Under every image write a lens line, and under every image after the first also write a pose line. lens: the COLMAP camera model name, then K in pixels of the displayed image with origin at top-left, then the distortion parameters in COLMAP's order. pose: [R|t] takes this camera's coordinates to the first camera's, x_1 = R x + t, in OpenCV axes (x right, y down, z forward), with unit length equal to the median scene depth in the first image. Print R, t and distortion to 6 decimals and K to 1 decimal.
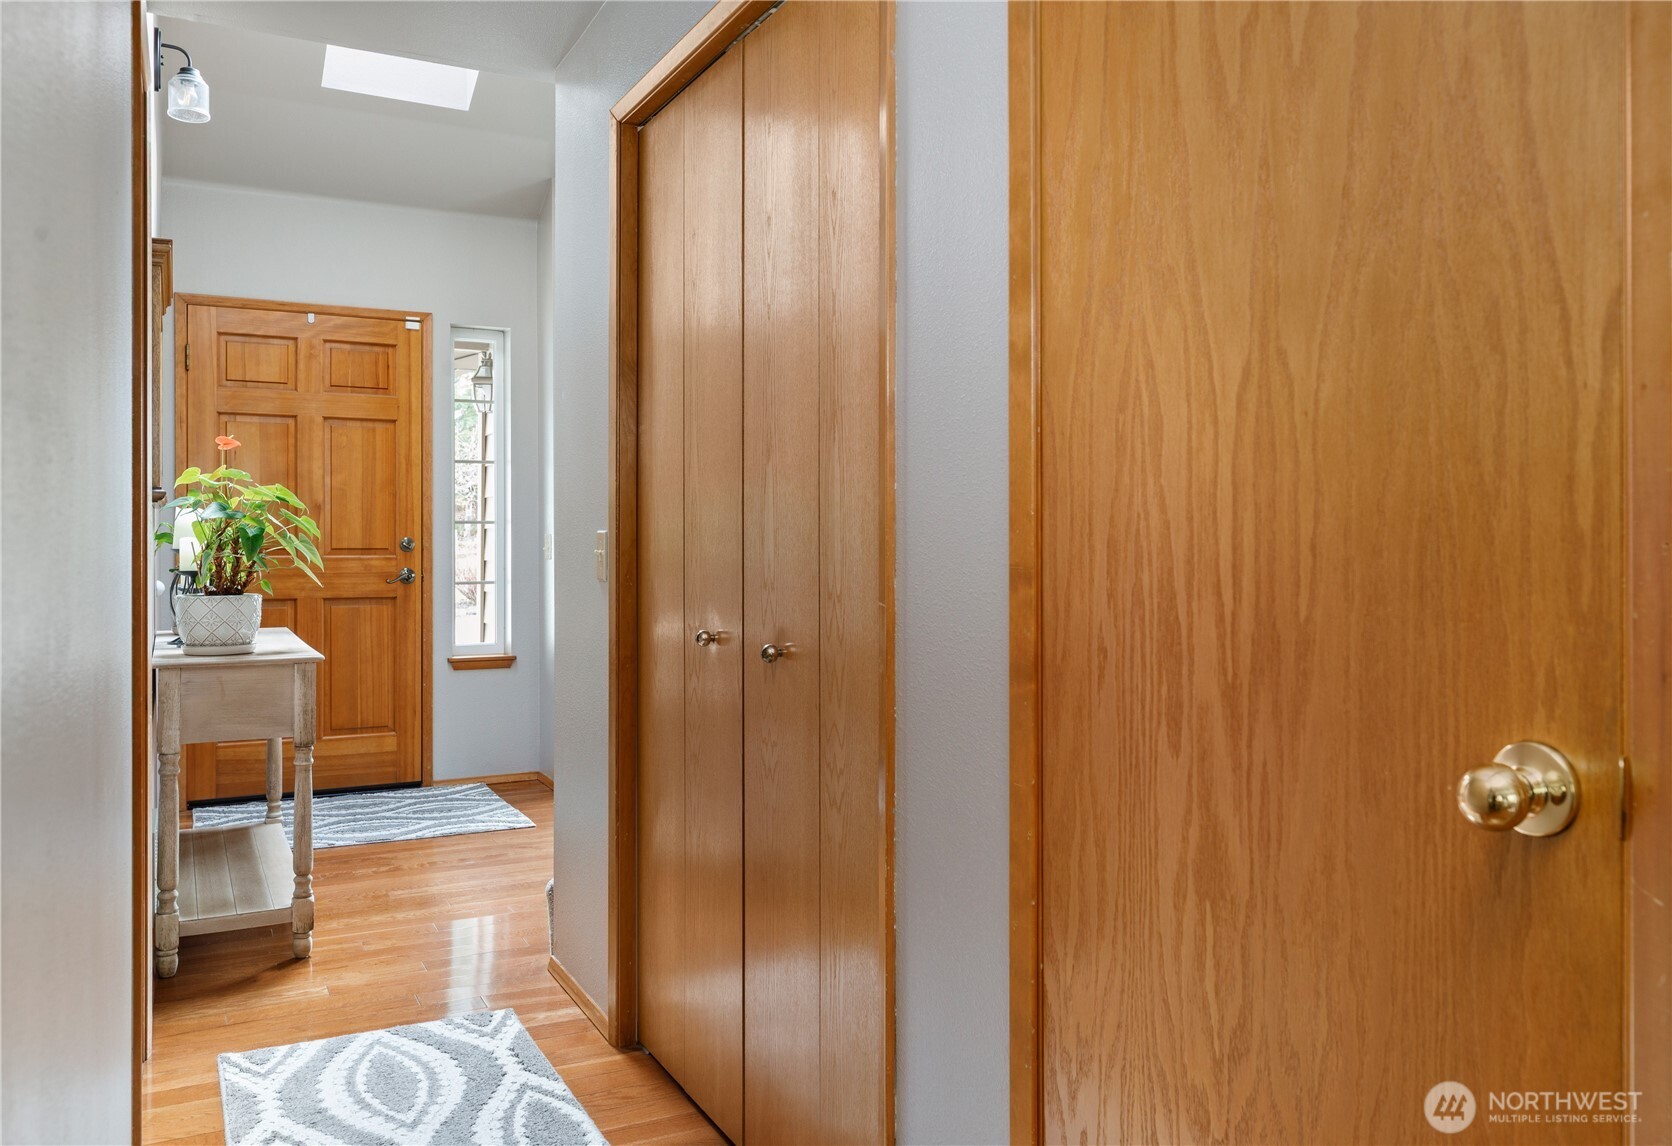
lens RADIAL K [[1265.2, 0, 840.4], [0, 1265.2, 563.0], [0, 0, 1]] dist [0.003369, -0.001755]
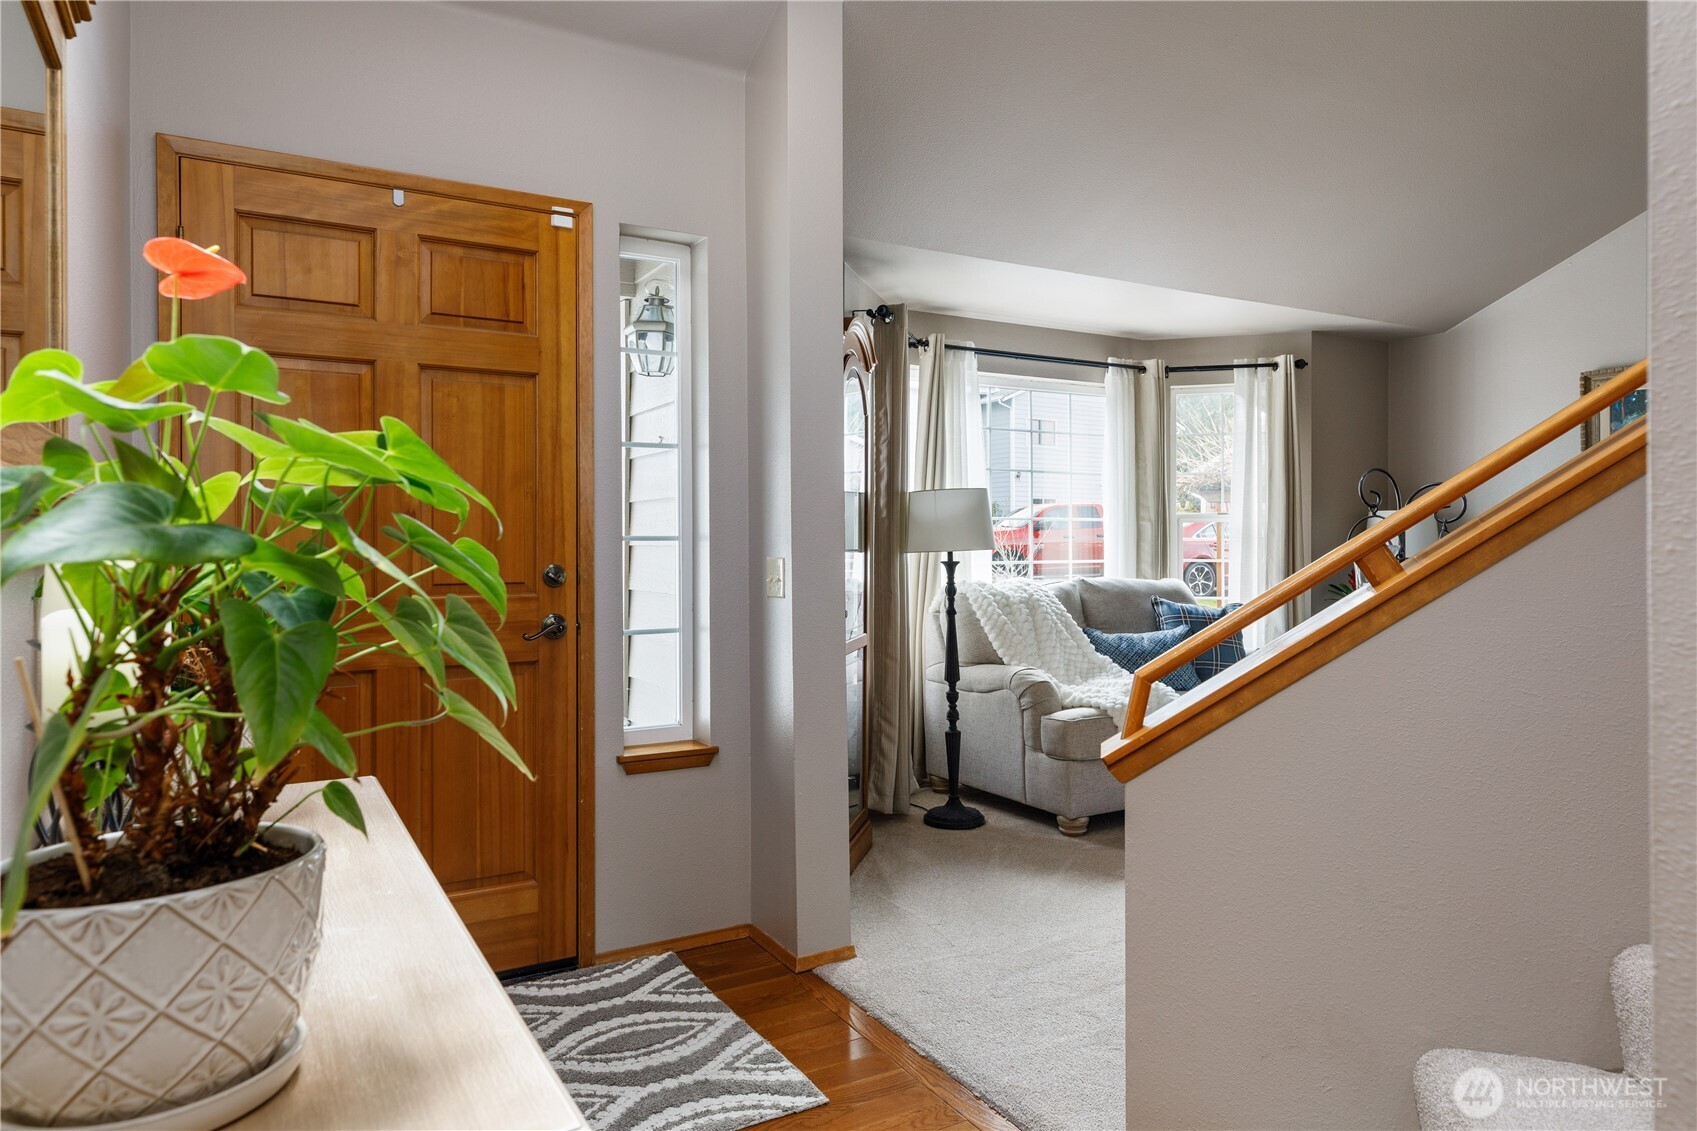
lens RADIAL K [[1076.8, 0, 849.5], [0, 1076.8, 558.7], [0, 0, 1]] dist [0.004565, 0.000888]
pose [[0.999395, -0.004624, 0.034472, -0.218274], [0.004809, 0.999974, -0.005303, -0.019608], [-0.034447, 0.005466, 0.999392, 0.473639]]
